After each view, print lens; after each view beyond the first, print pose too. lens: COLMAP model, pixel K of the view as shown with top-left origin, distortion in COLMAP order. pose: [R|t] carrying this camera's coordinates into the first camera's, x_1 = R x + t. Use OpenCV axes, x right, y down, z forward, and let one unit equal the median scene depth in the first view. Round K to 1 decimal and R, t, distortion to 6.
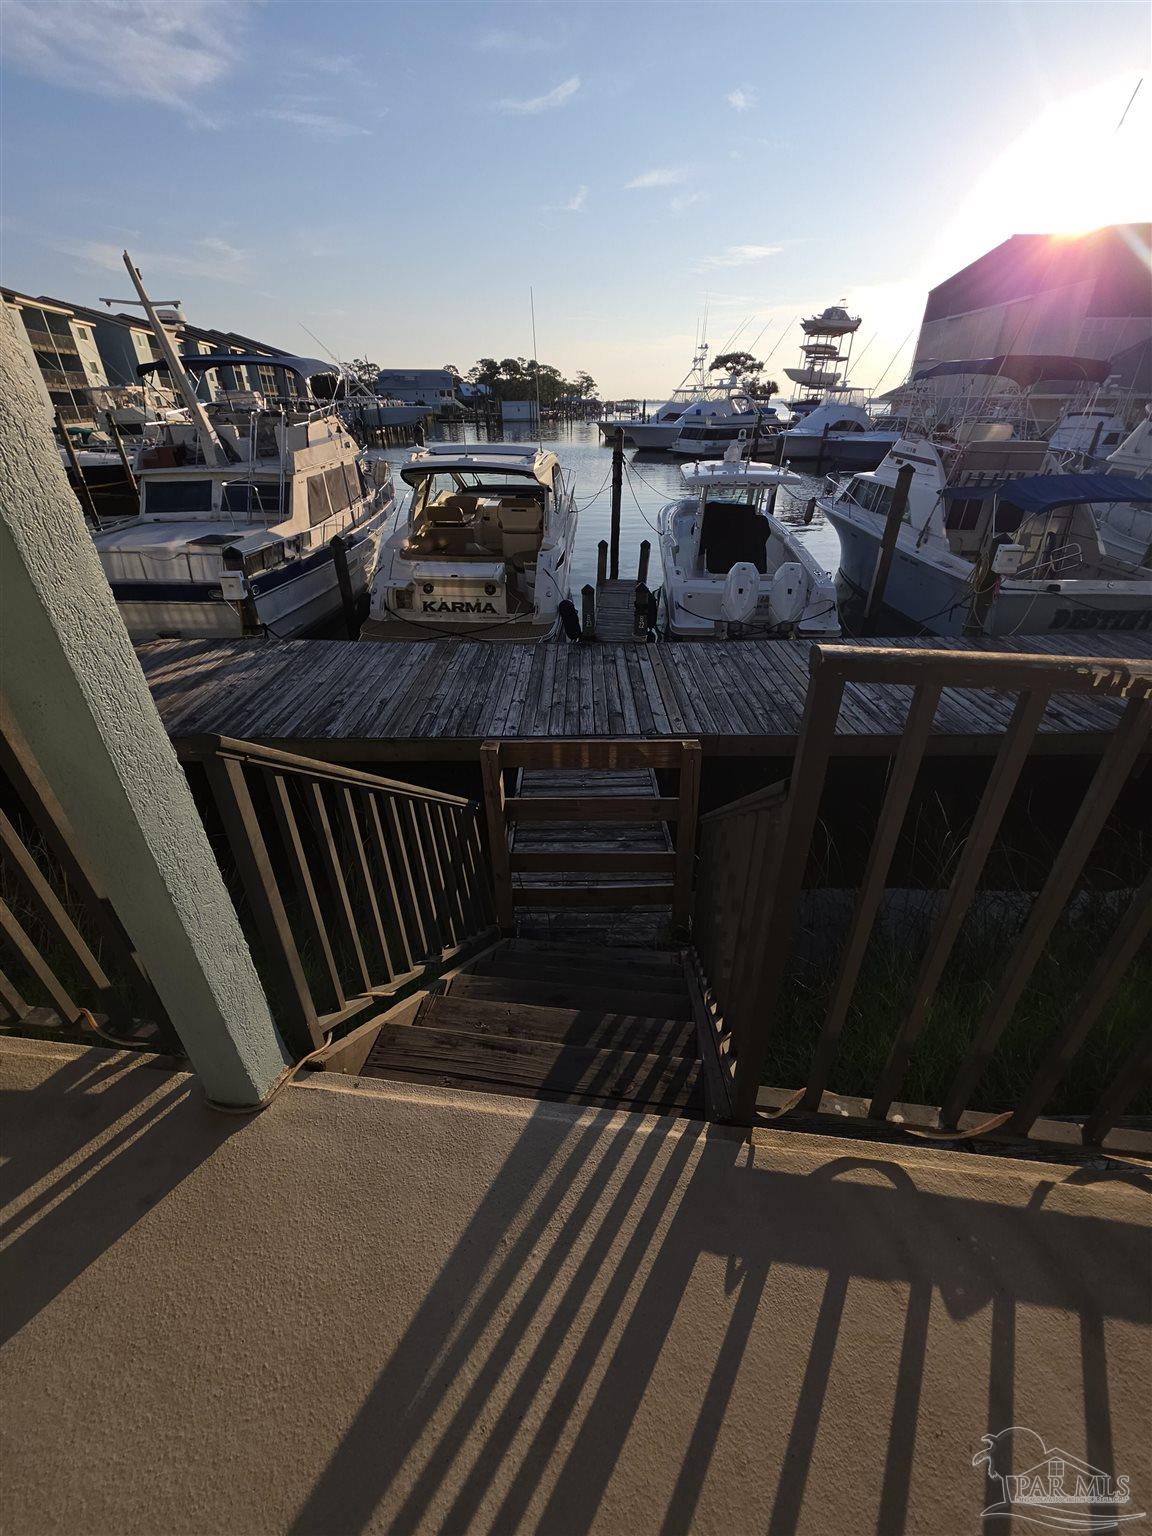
lens RADIAL K [[621.6, 0, 577.6], [0, 621.6, 762.3], [0, 0, 1]] dist [0.000266, 0.001149]
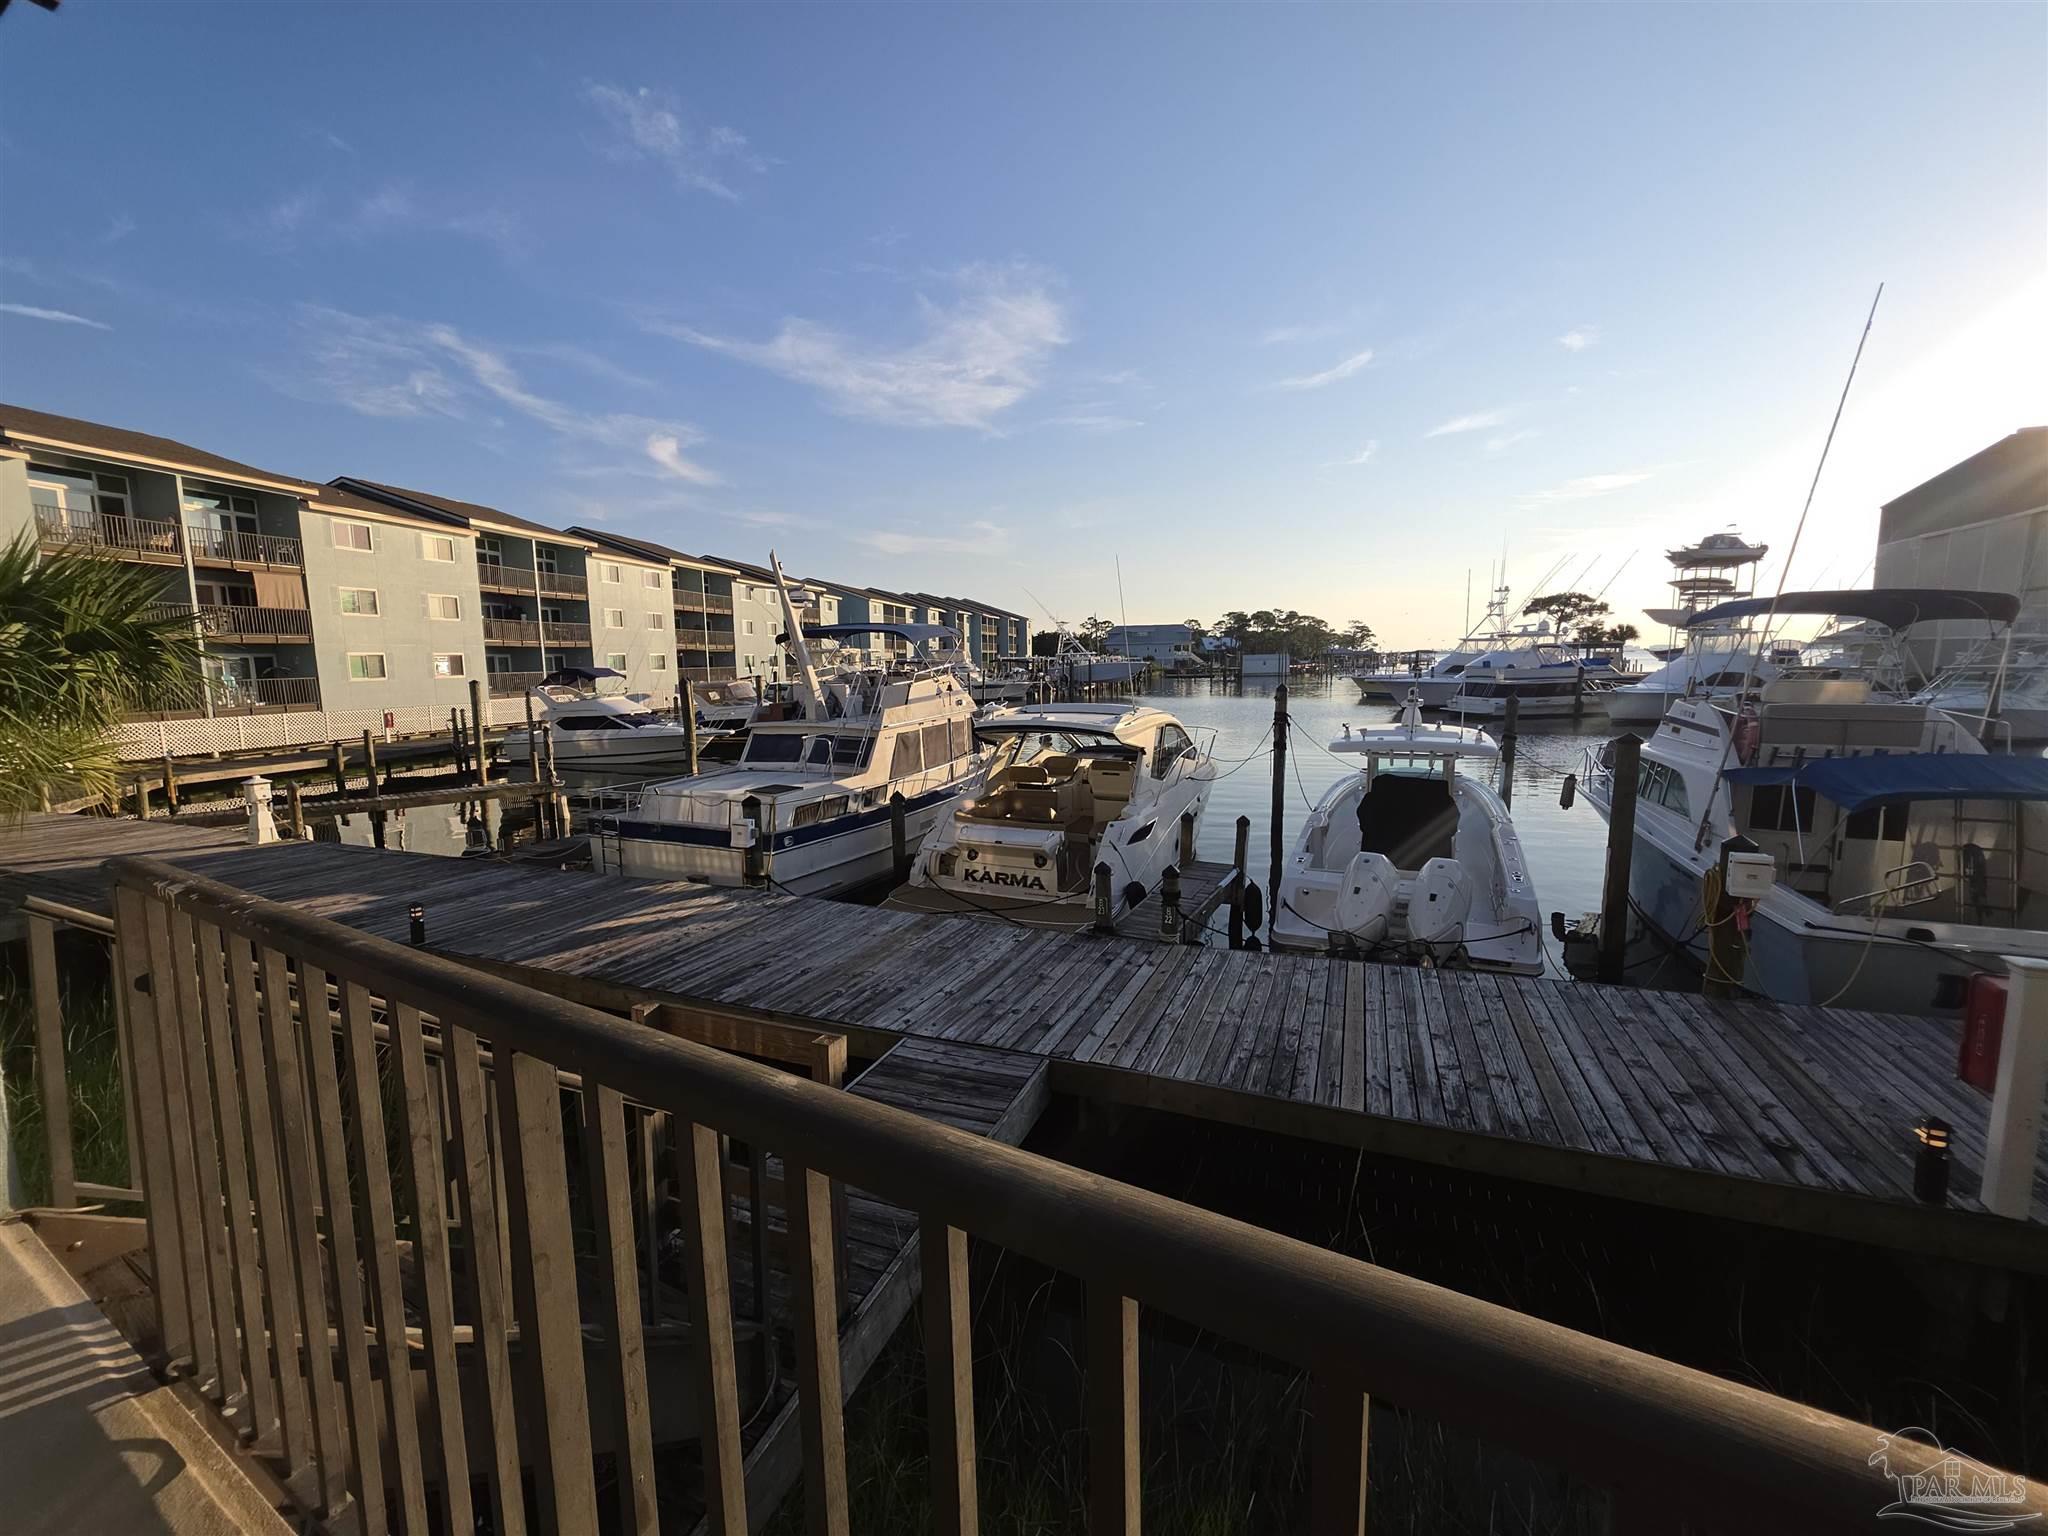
lens RADIAL K [[828.8, 0, 1014.1], [0, 828.8, 762.8], [0, 0, 1]] dist [0.000266, 0.001149]
pose [[0.924165, 0.033930, -0.380483, 0.209444], [-0.178433, 0.919048, -0.351443, -0.005672], [0.337758, 0.392682, 0.855407, 0.000580]]
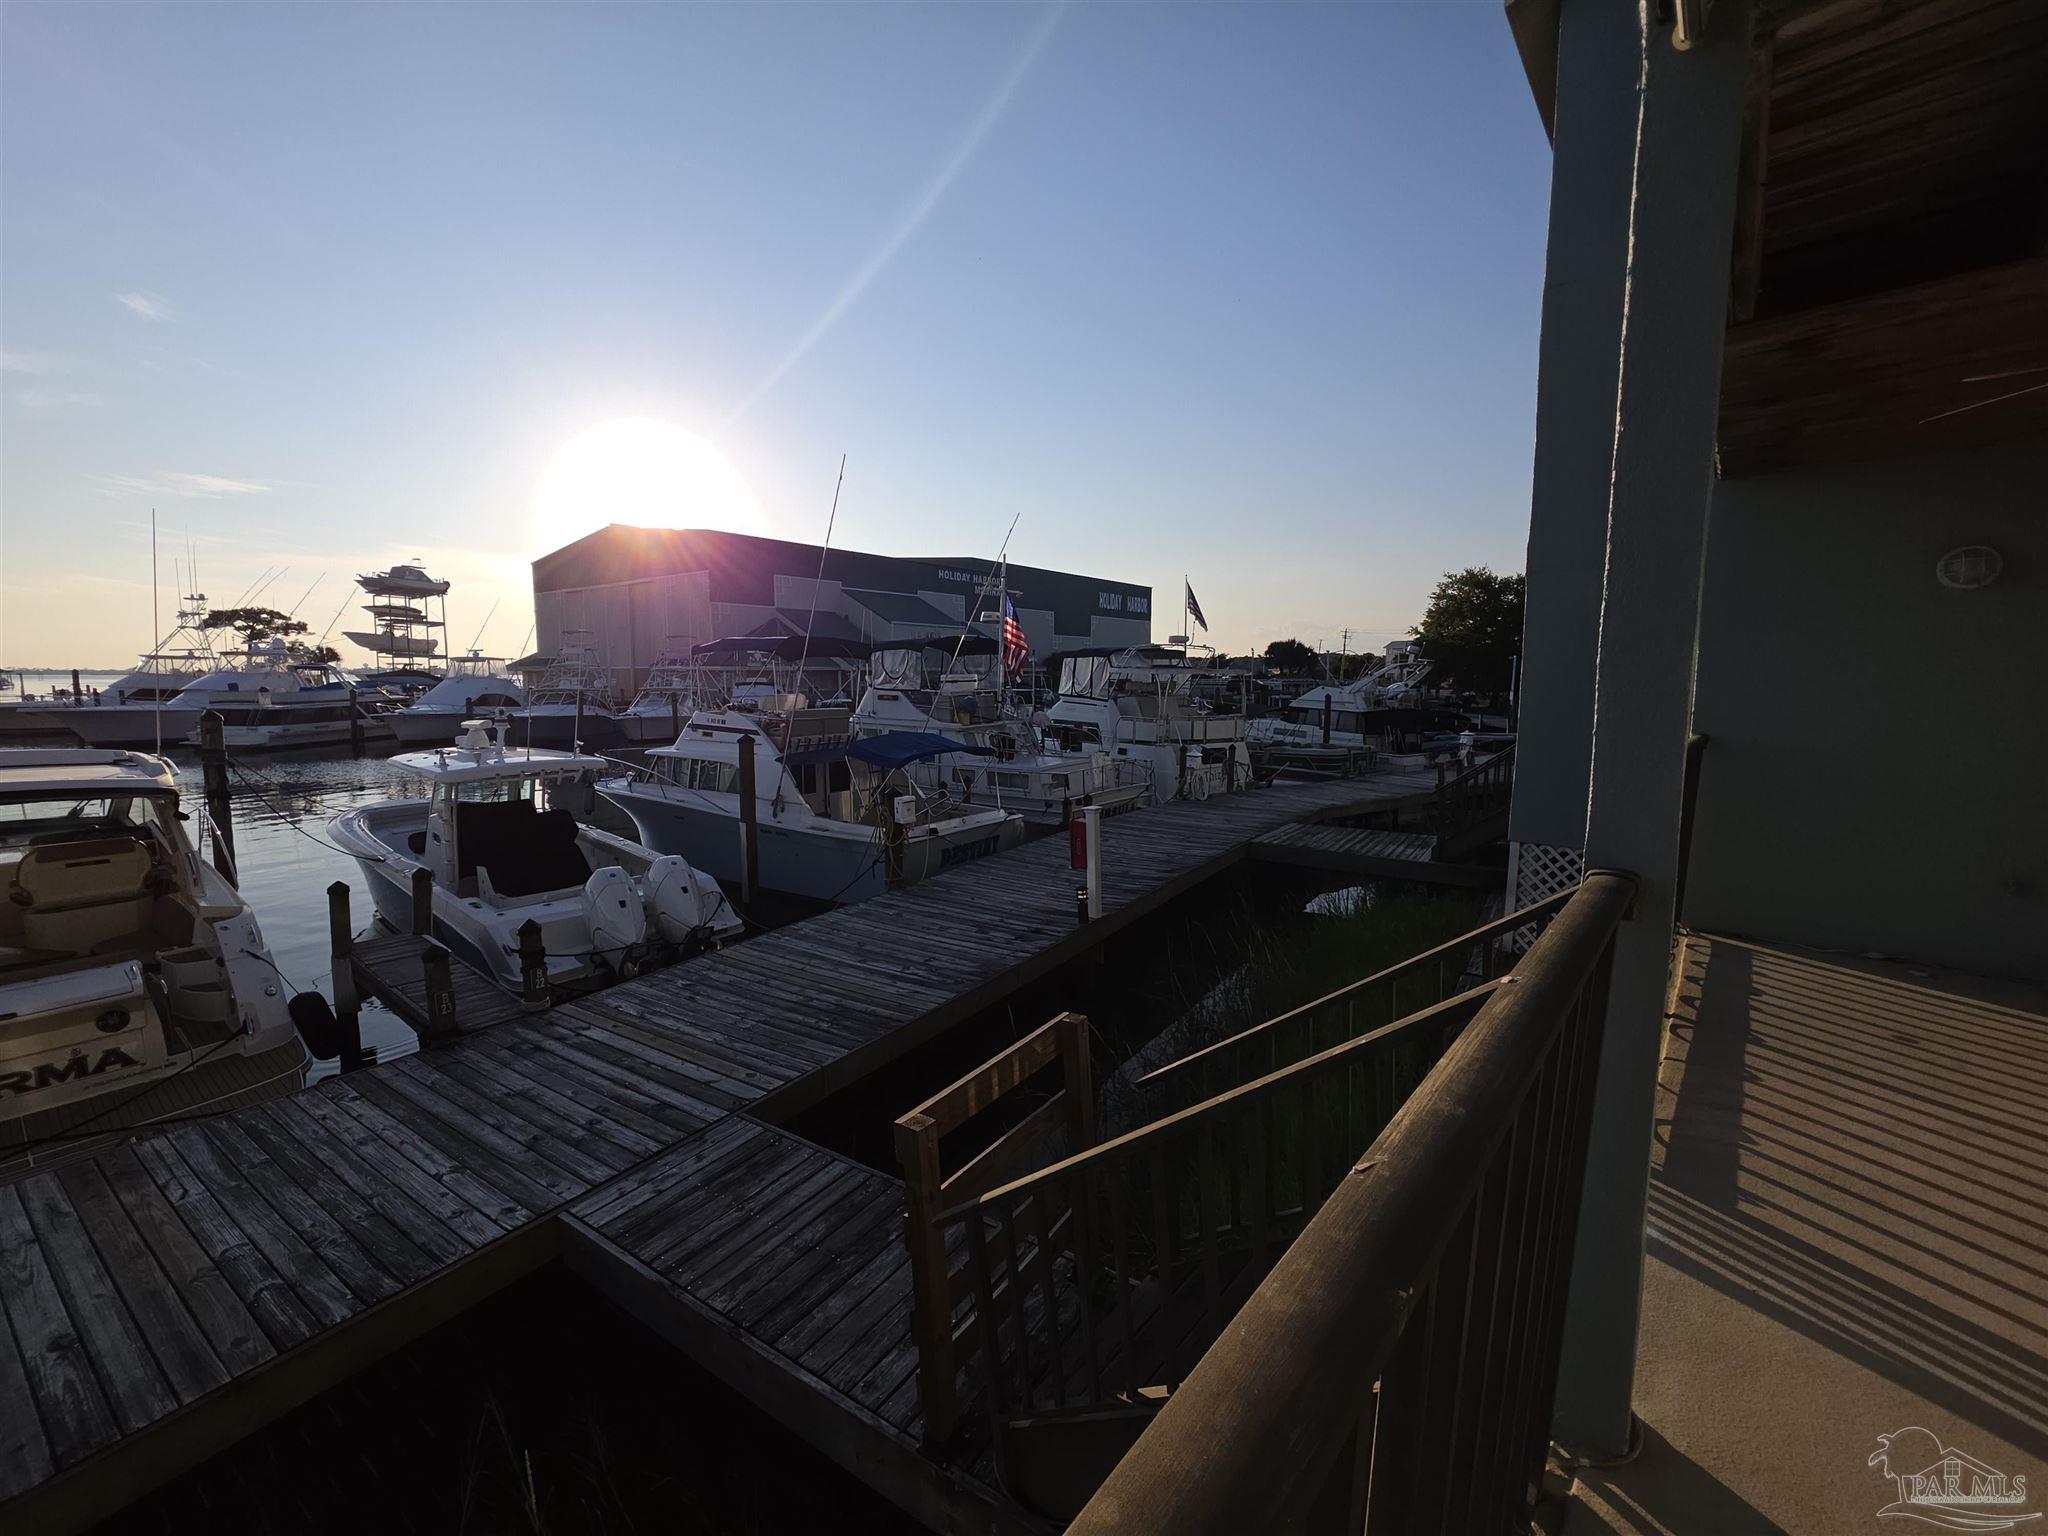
lens RADIAL K [[825.2, 0, 1024.0], [0, 825.2, 768.0], [0, 0, 1]] dist [0.000548, -0.005123]
pose [[0.554510, -0.092781, 0.826989, -0.203787], [0.414857, 0.892294, -0.178061, -0.042526], [-0.721396, 0.441819, 0.533277, 0.068702]]
